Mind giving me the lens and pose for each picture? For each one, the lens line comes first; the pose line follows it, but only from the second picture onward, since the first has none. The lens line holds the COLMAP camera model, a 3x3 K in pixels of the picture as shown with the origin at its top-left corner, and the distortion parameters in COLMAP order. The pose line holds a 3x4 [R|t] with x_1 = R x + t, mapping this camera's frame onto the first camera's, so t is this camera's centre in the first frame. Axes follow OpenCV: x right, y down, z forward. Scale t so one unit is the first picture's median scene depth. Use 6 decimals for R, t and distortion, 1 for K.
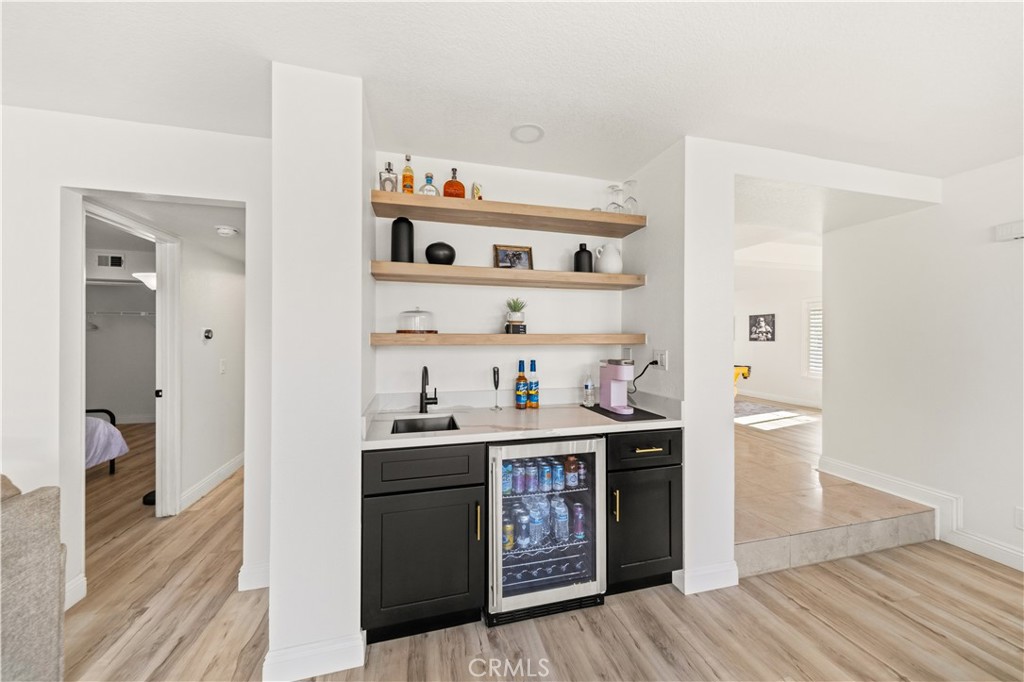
lens RADIAL K [[361.1, 0, 509.3], [0, 361.1, 336.1], [0, 0, 1]] dist [-0.000325, -0.000027]
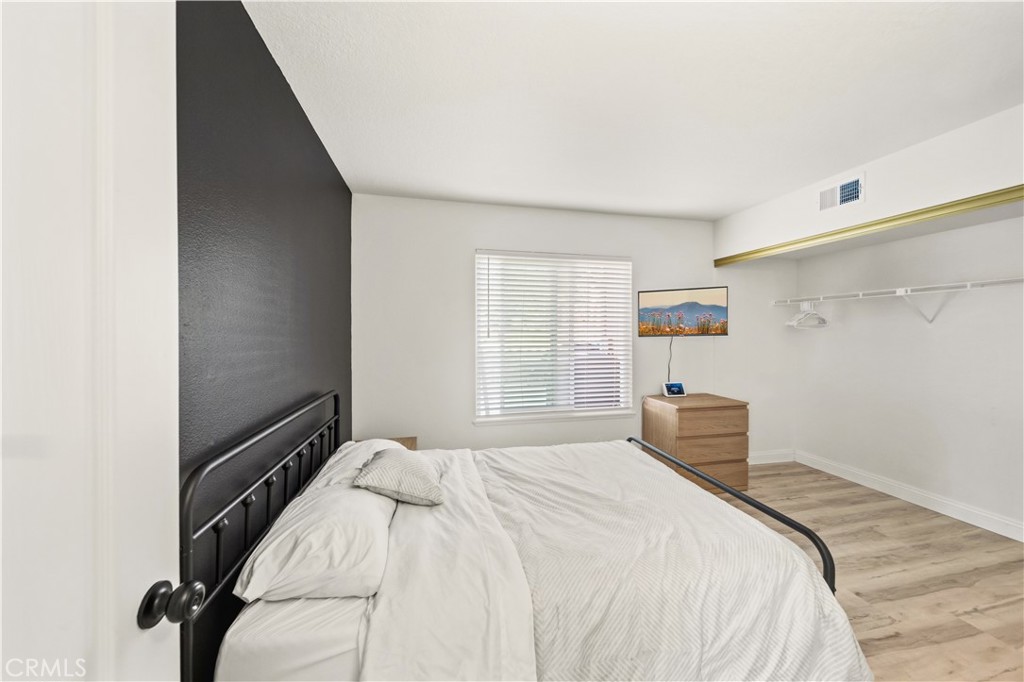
lens RADIAL K [[361.1, 0, 509.3], [0, 361.1, 336.1], [0, 0, 1]] dist [-0.000325, -0.000027]
pose [[-0.031848, 0.002899, -0.999489, -0.558067], [0.002783, 0.999992, 0.002812, -0.001814], [0.999489, -0.002692, -0.031856, 0.530720]]
